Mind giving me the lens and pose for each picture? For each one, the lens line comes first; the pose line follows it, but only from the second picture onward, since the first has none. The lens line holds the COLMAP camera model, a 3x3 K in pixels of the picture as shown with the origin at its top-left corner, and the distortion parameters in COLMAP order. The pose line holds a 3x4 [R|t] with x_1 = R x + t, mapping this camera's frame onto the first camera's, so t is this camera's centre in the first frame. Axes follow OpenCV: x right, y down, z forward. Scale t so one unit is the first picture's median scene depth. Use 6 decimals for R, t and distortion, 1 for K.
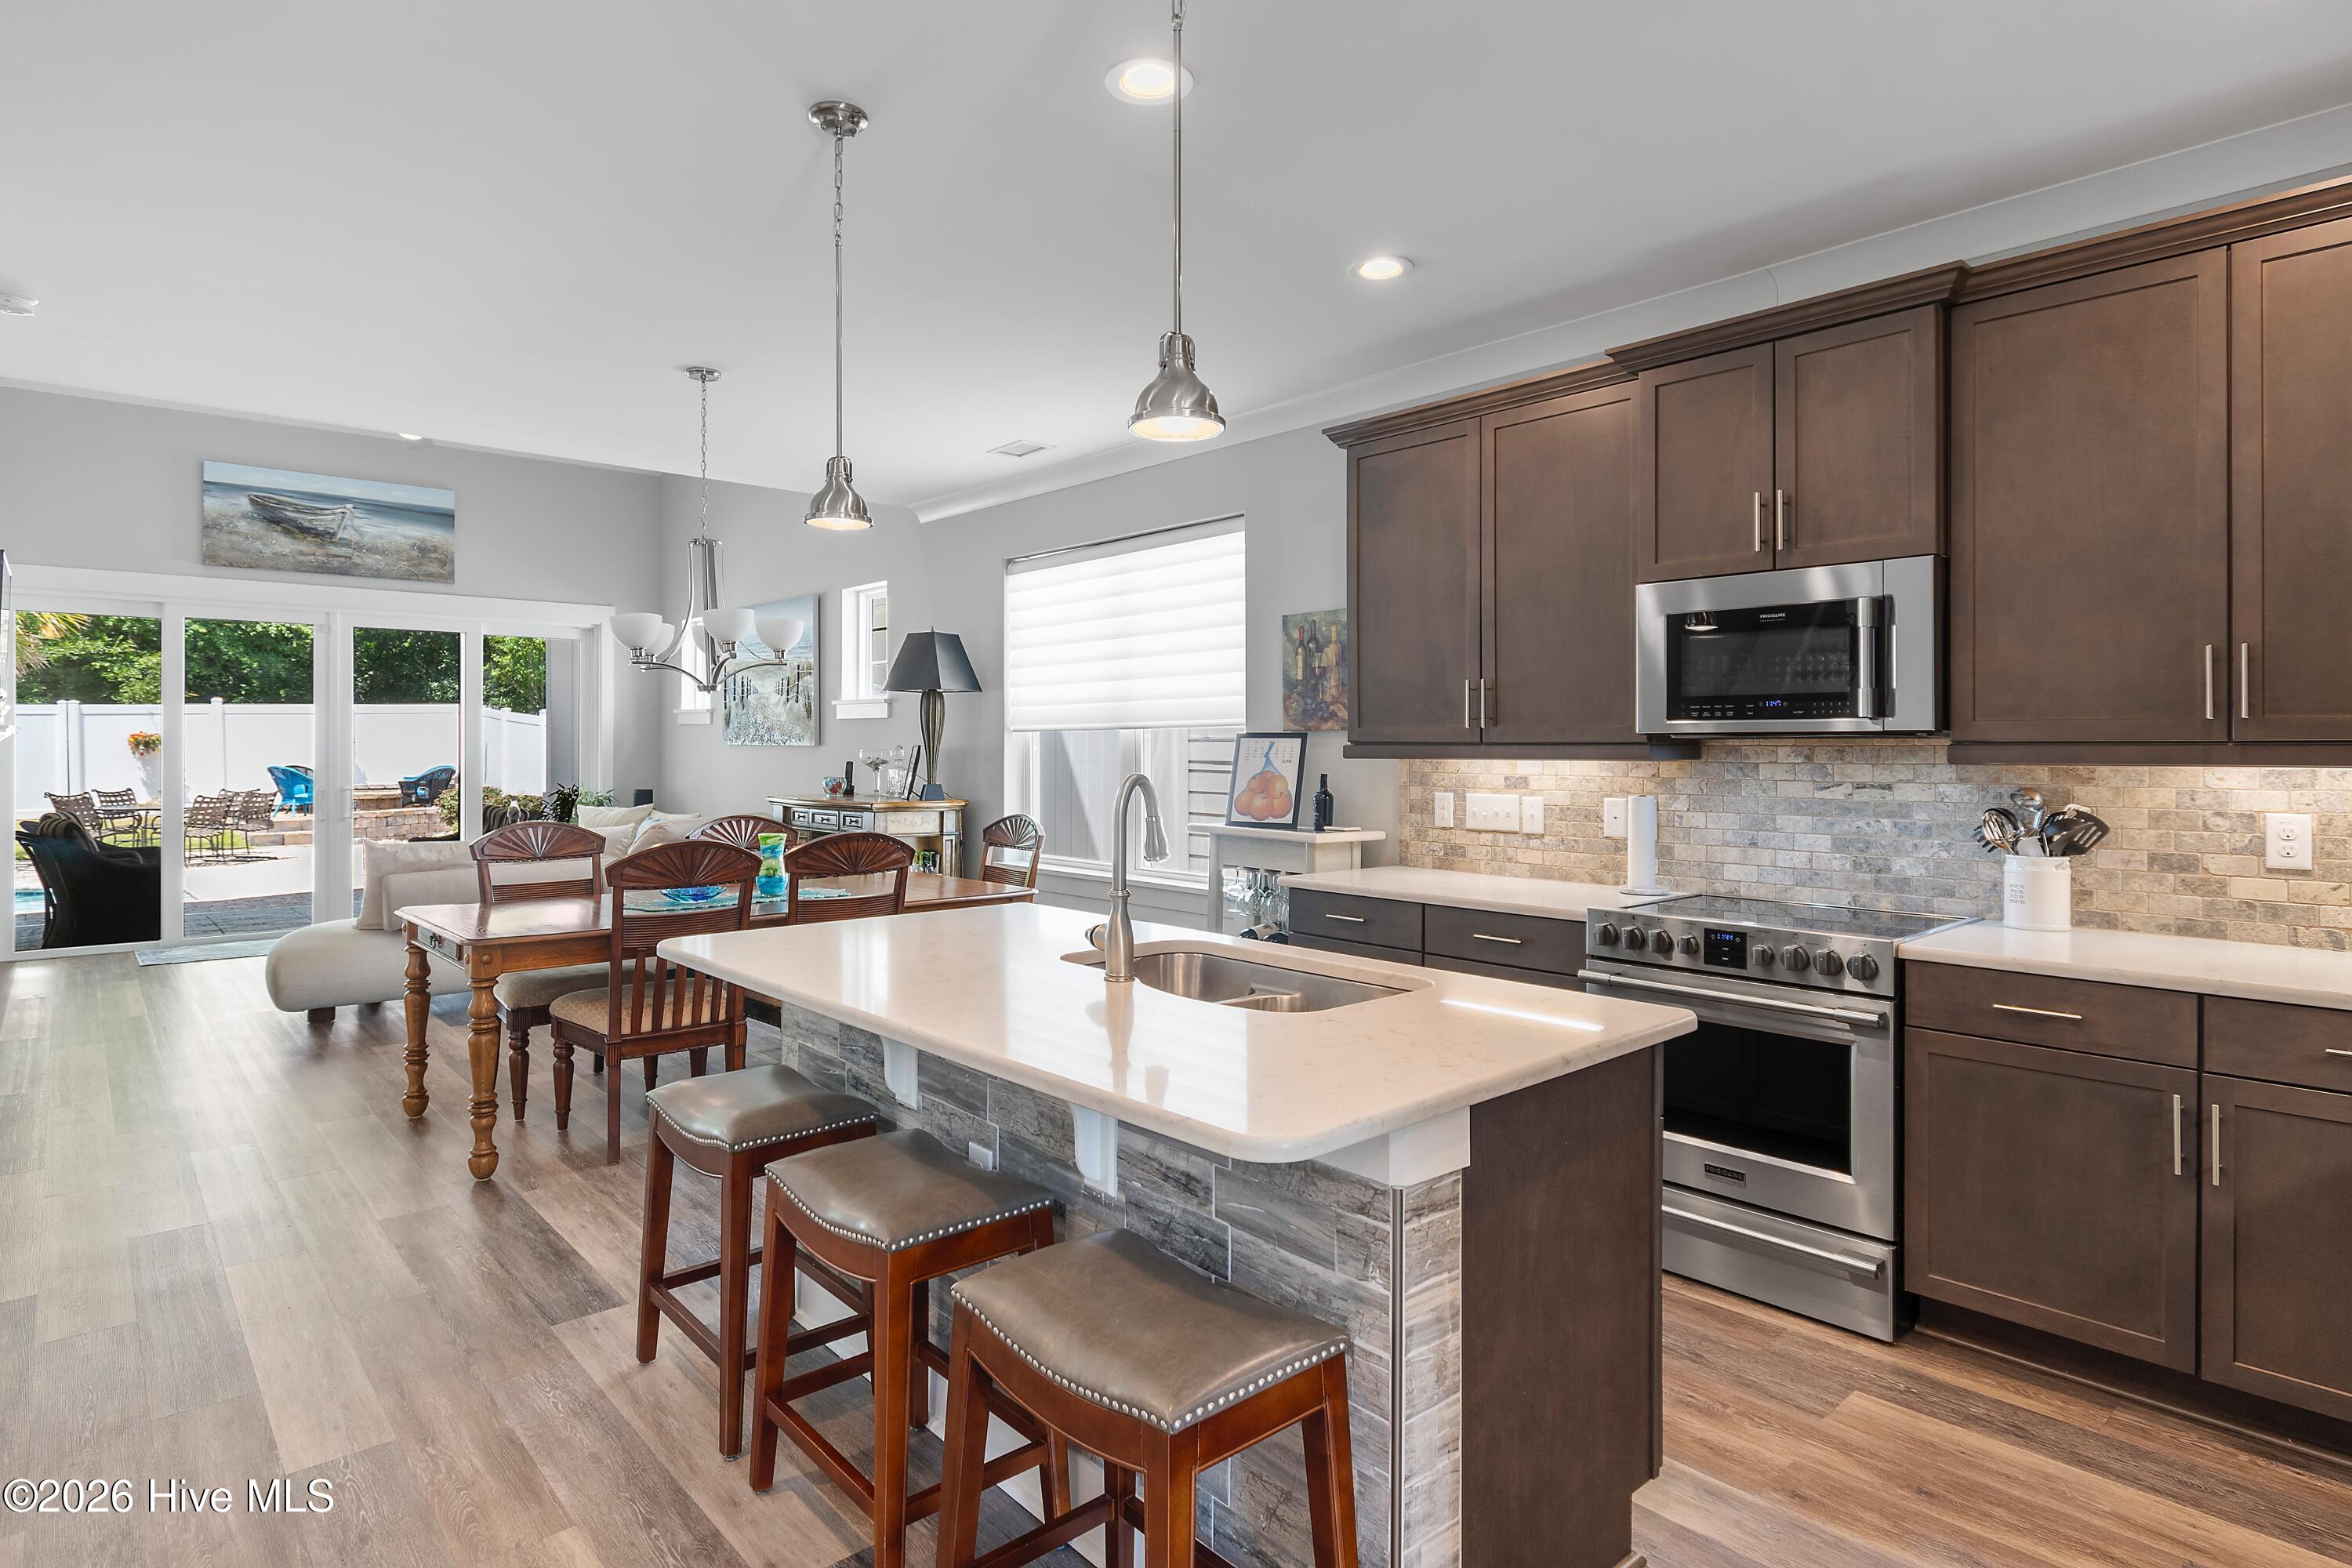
lens RADIAL K [[1244.8, 0, 1164.9], [0, 1244.8, 748.1], [0, 0, 1]] dist [0.011934, -0.014275]
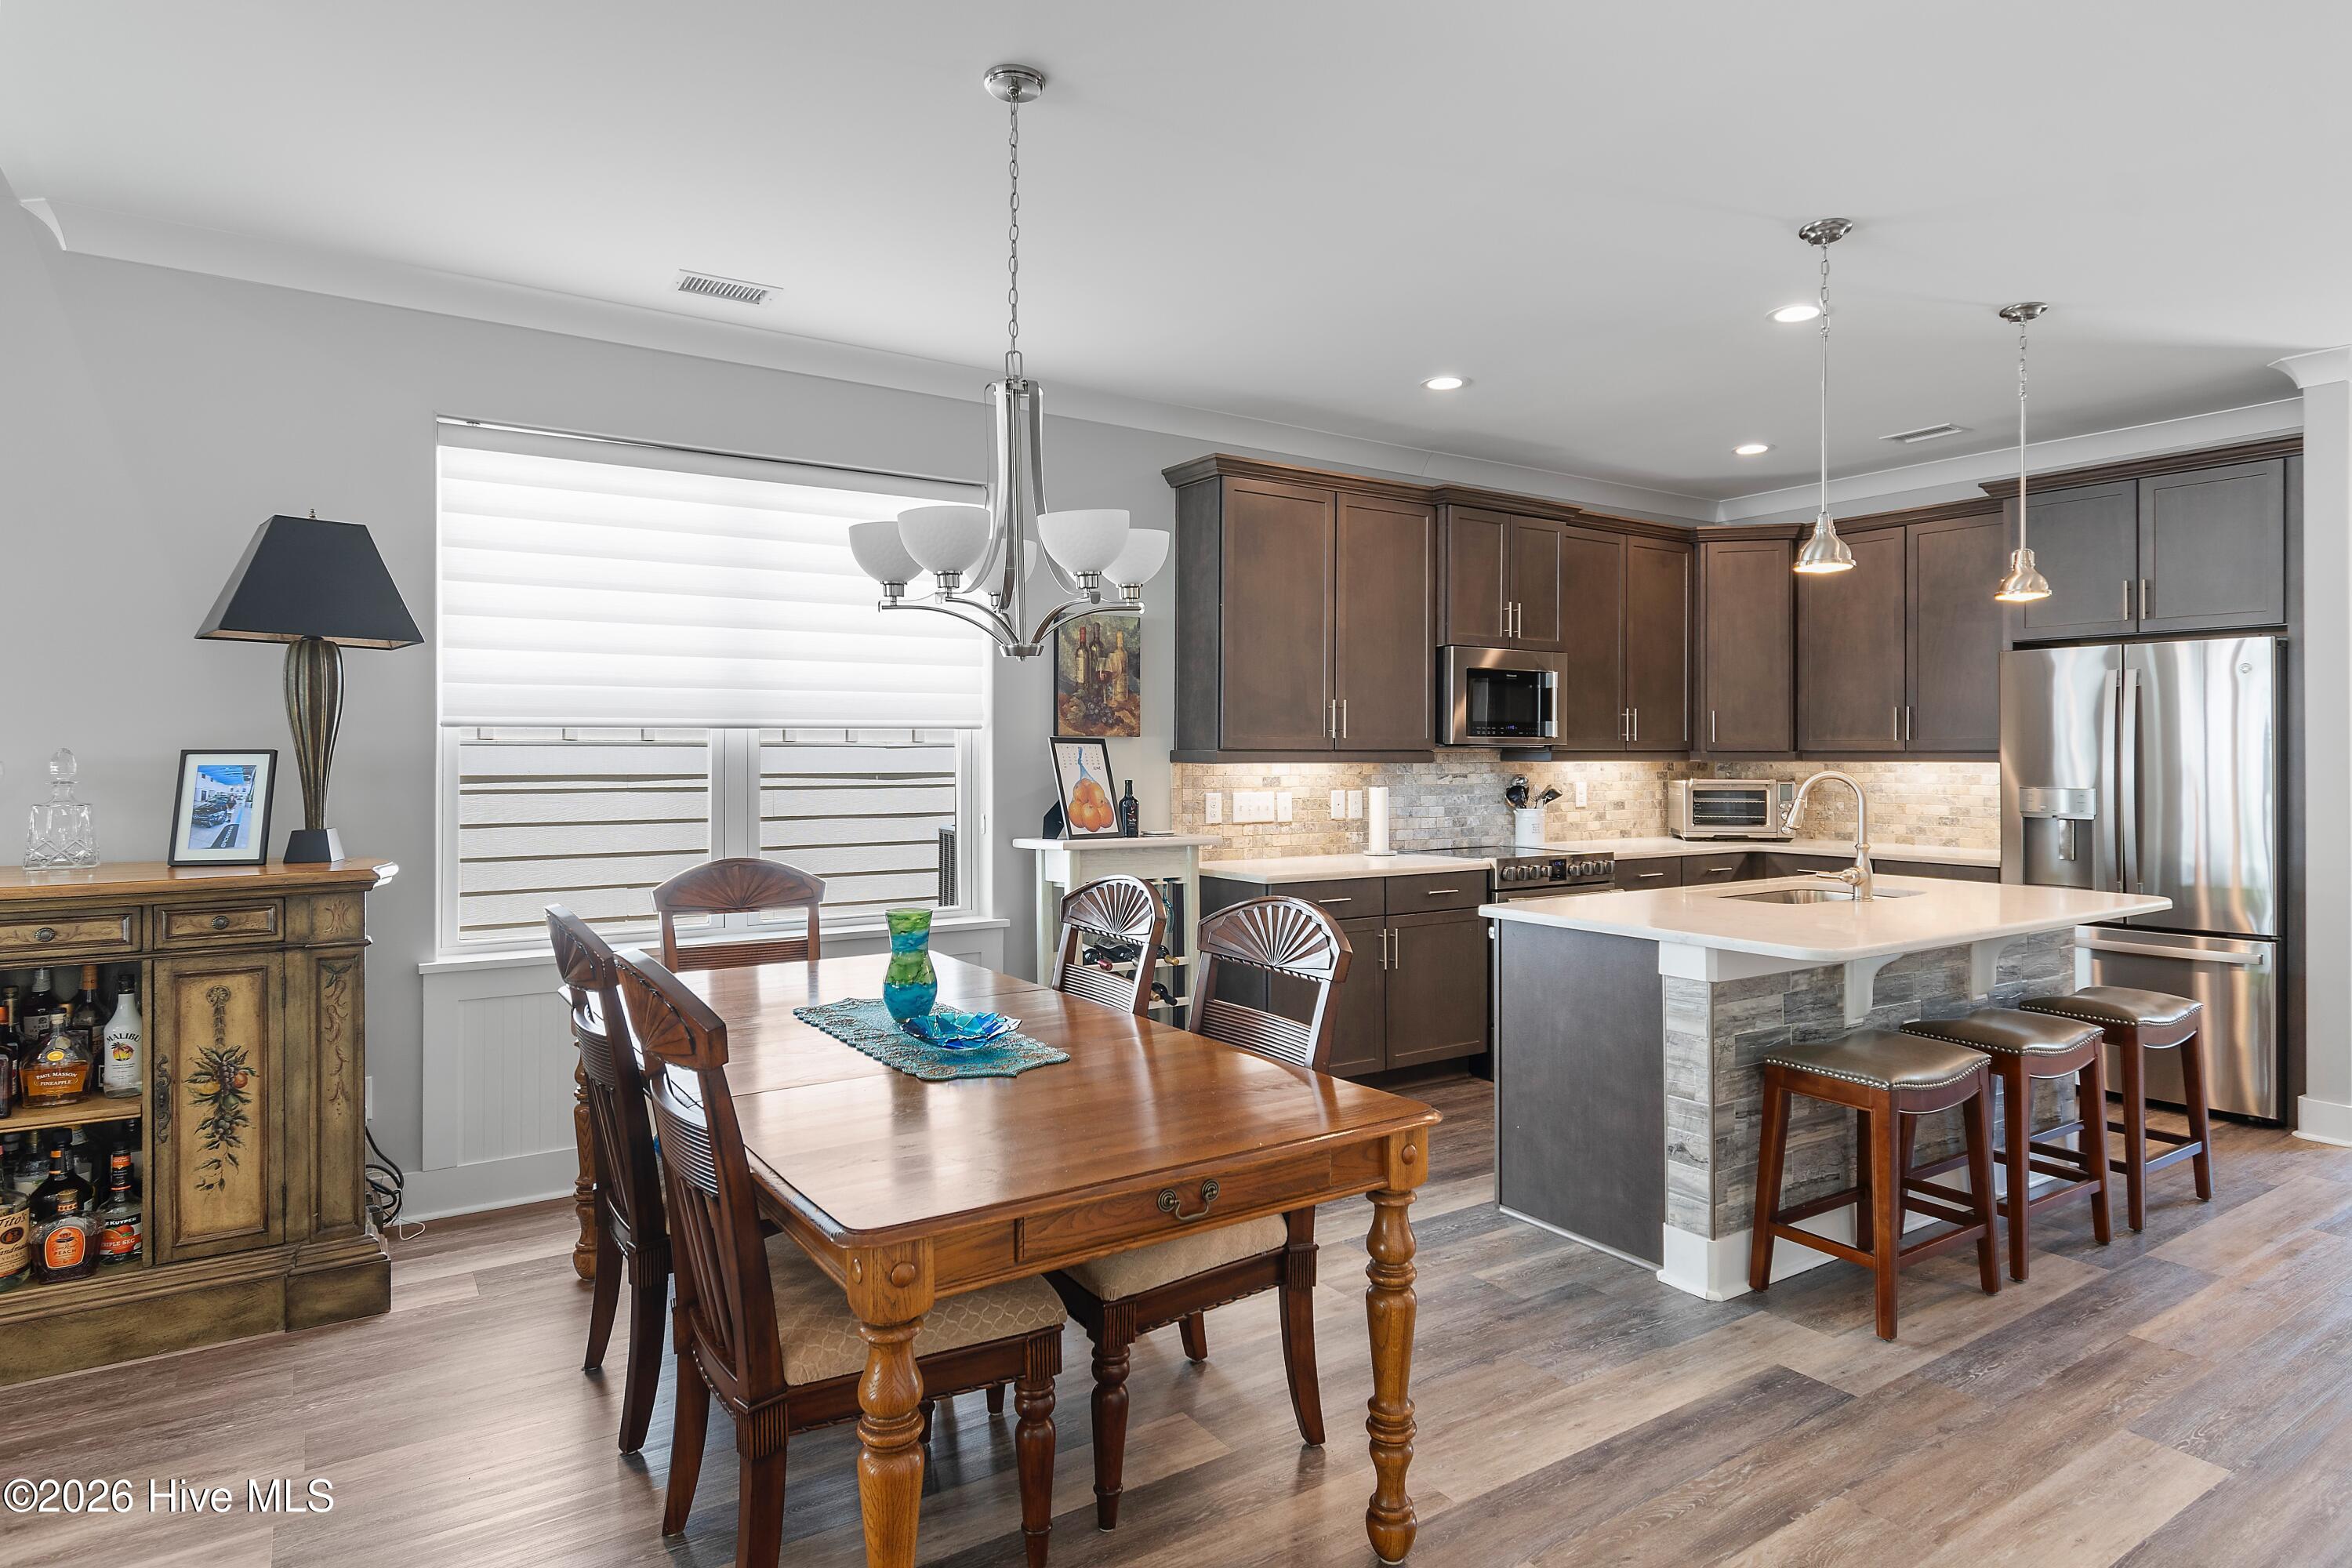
lens RADIAL K [[1303.4, 0, 1159.6], [0, 1303.4, 747.2], [0, 0, 1]] dist [0.004869, -0.010330]
pose [[0.145201, 0.003217, 0.989397, -1.212965], [0.000439, 0.999994, -0.003316, -0.002919], [-0.989402, 0.000916, 0.145198, 1.101733]]
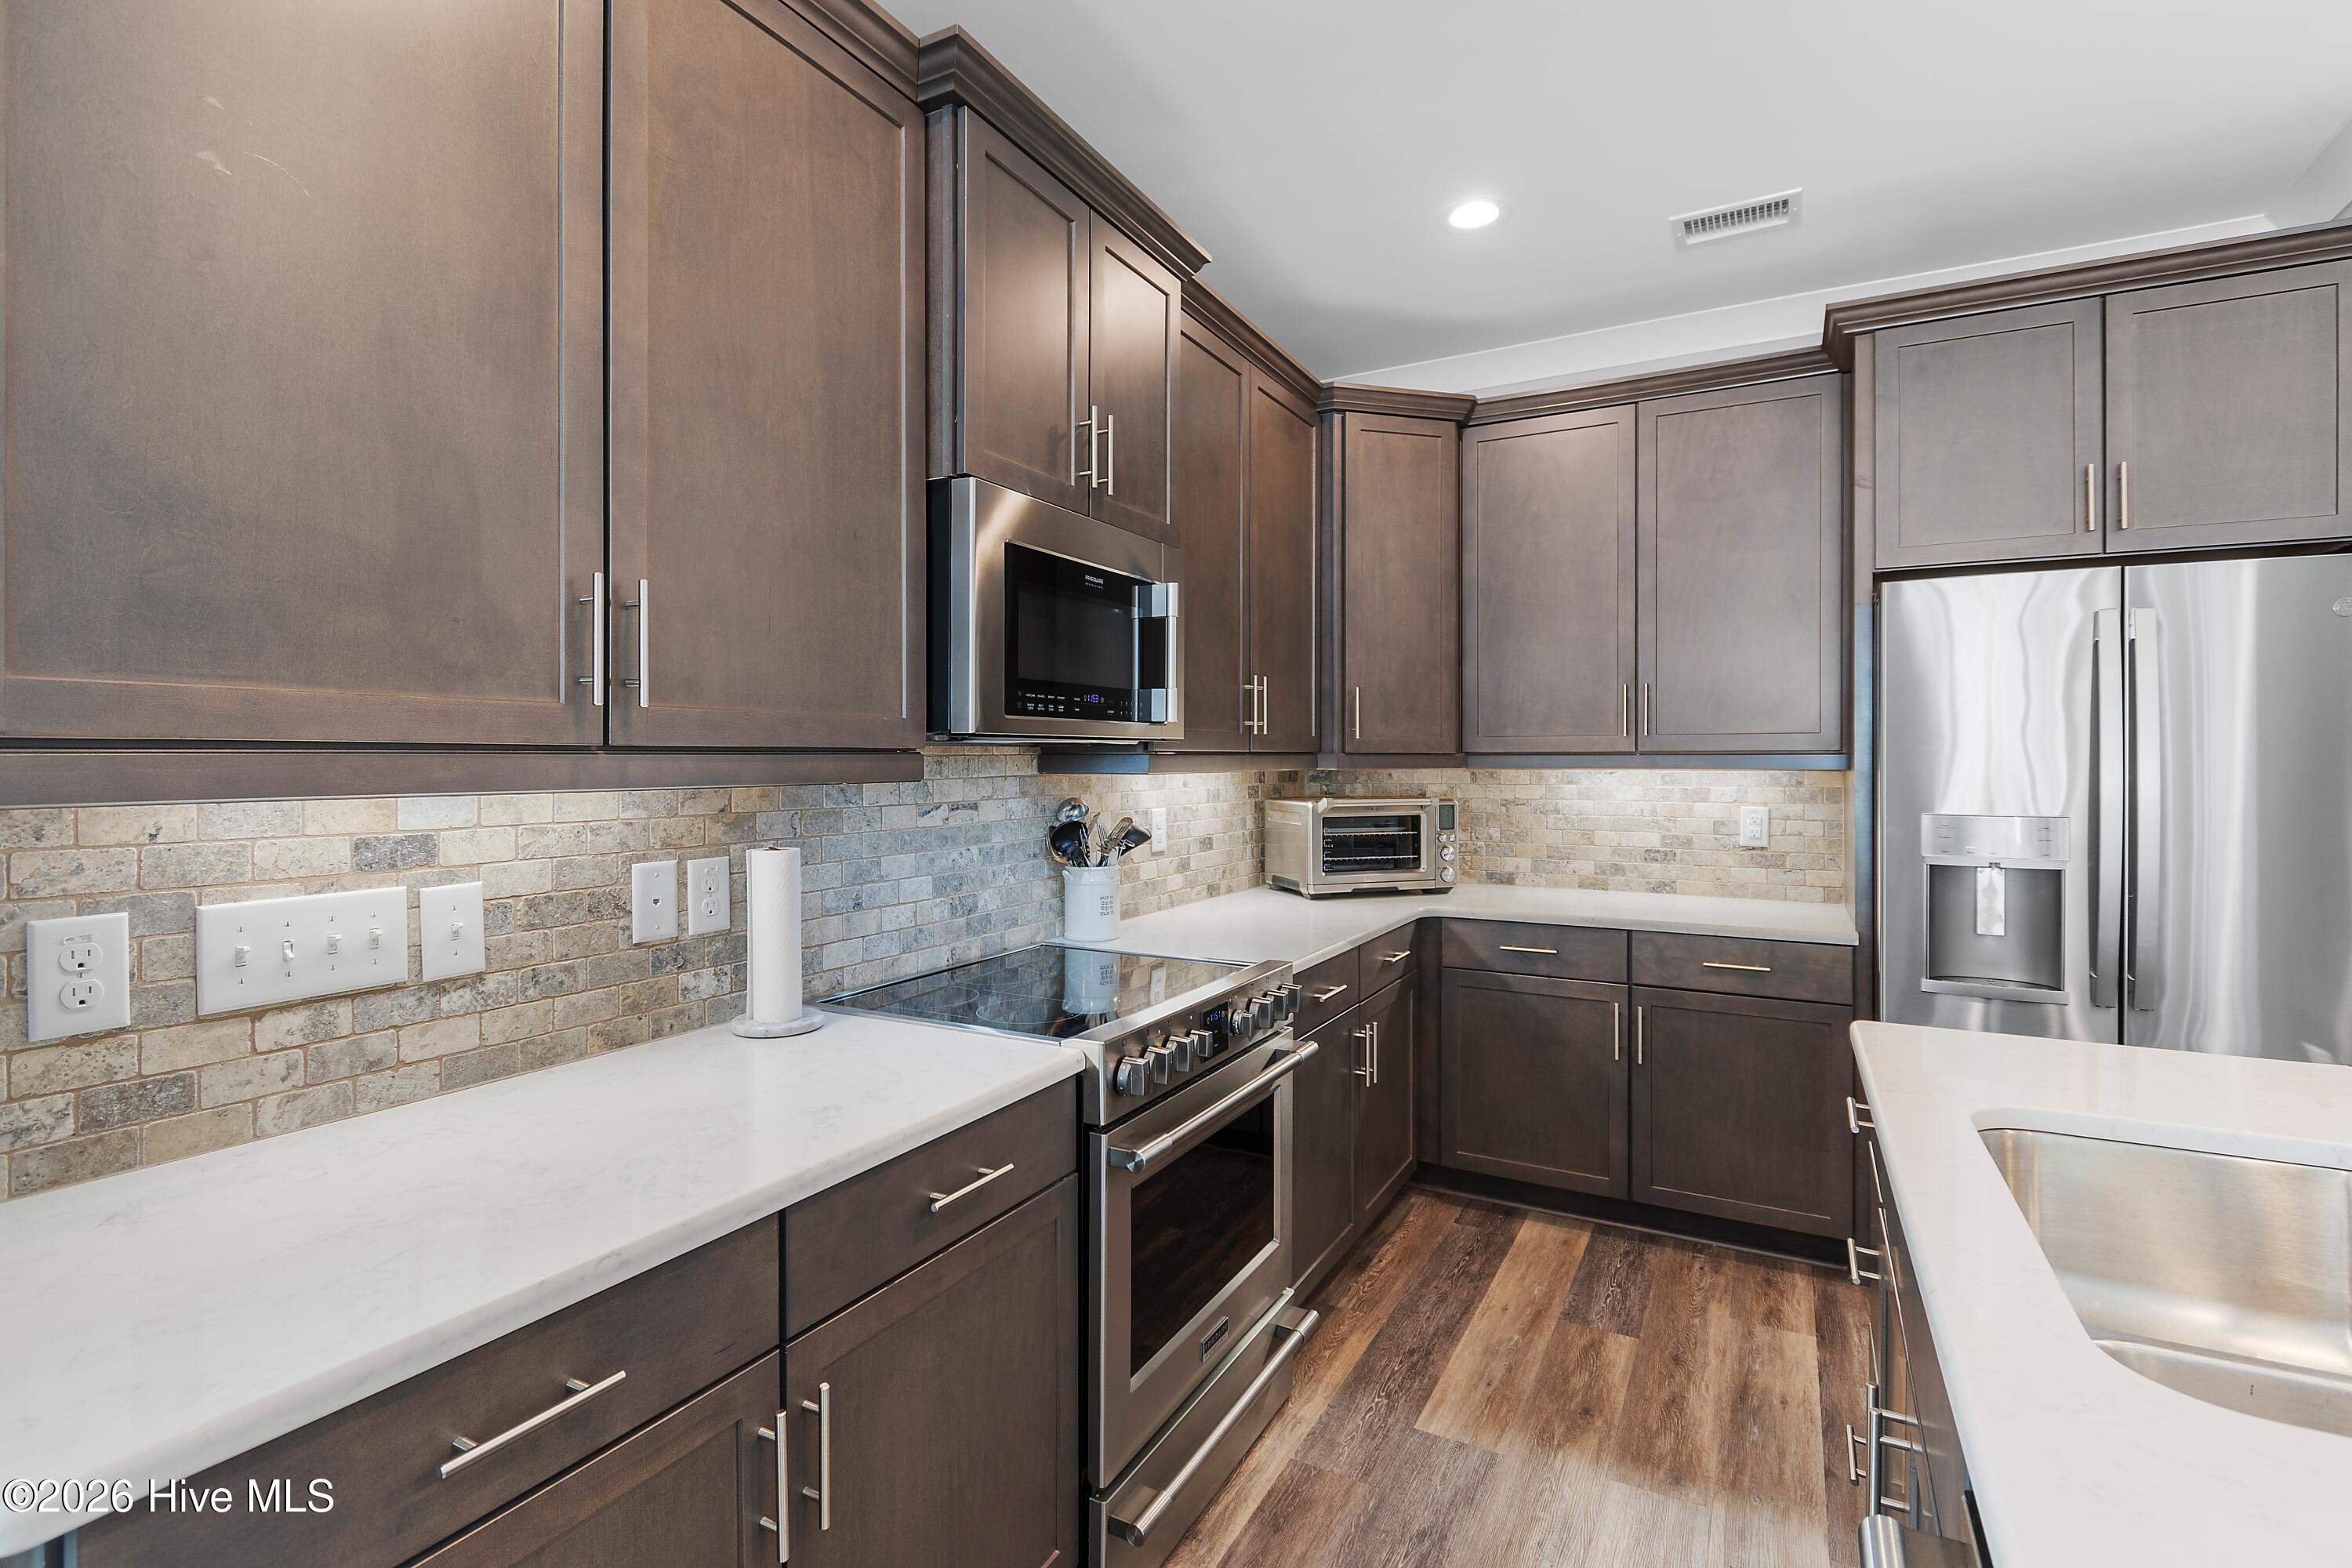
lens RADIAL K [[1093.3, 0, 1172.0], [0, 1093.3, 763.0], [0, 0, 1]] dist [0.009447, -0.008838]
pose [[-0.336667, -0.005796, 0.941606, -0.127222], [0.001970, 0.999975, 0.006859, -0.001426], [-0.941622, 0.004164, -0.336647, 1.064854]]
